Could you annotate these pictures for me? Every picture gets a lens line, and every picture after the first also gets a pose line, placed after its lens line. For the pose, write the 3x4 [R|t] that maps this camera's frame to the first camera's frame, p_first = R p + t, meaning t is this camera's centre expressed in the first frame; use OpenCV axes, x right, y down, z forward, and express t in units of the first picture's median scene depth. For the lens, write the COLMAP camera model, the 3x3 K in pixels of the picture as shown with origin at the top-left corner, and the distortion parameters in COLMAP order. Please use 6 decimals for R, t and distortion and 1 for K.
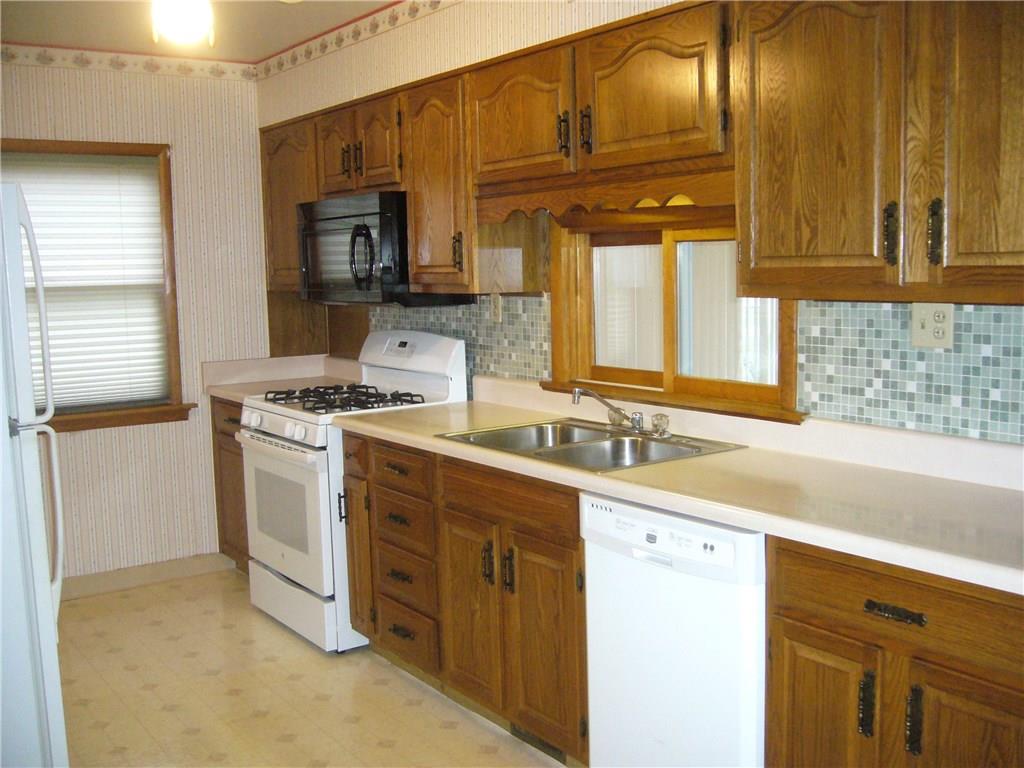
lens RADIAL K [[1105.5, 0, 512.0], [0, 1105.5, 384.0], [0, 0, 1]] dist [-0.008813, -0.012595]
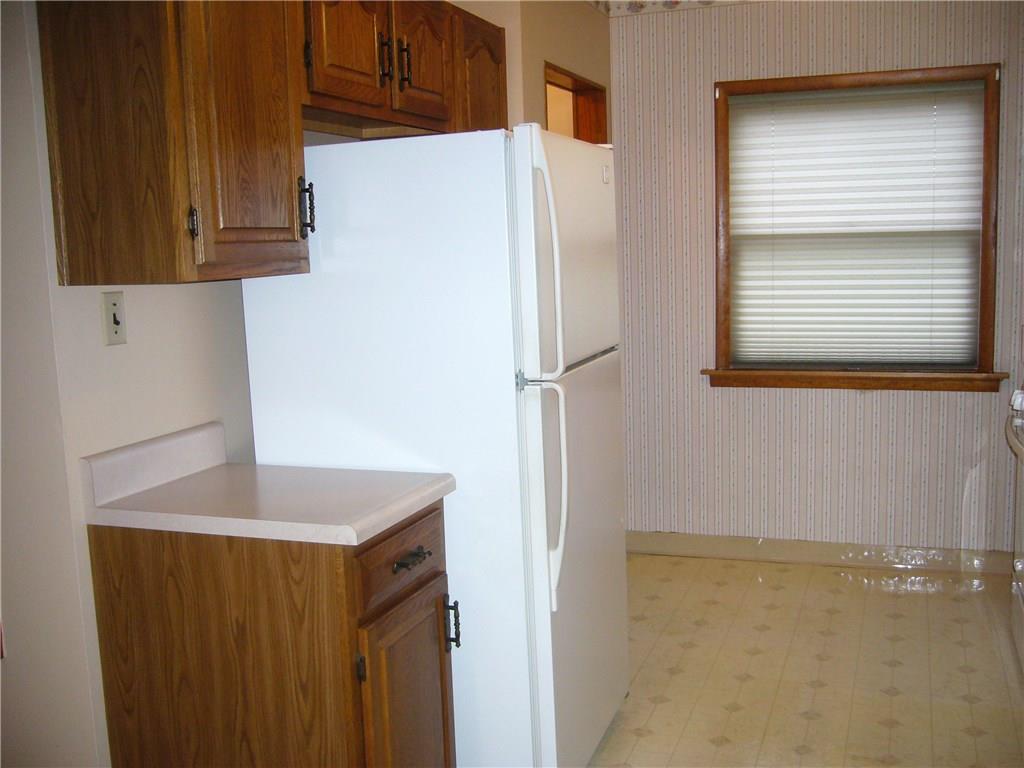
lens RADIAL K [[1105.5, 0, 512.0], [0, 1105.5, 384.0], [0, 0, 1]] dist [-0.008813, -0.012595]
pose [[0.581911, 0.113568, -0.805284, 0.175911], [-0.070210, 0.993520, 0.089380, -0.023716], [0.810216, 0.004528, 0.586114, 0.212509]]
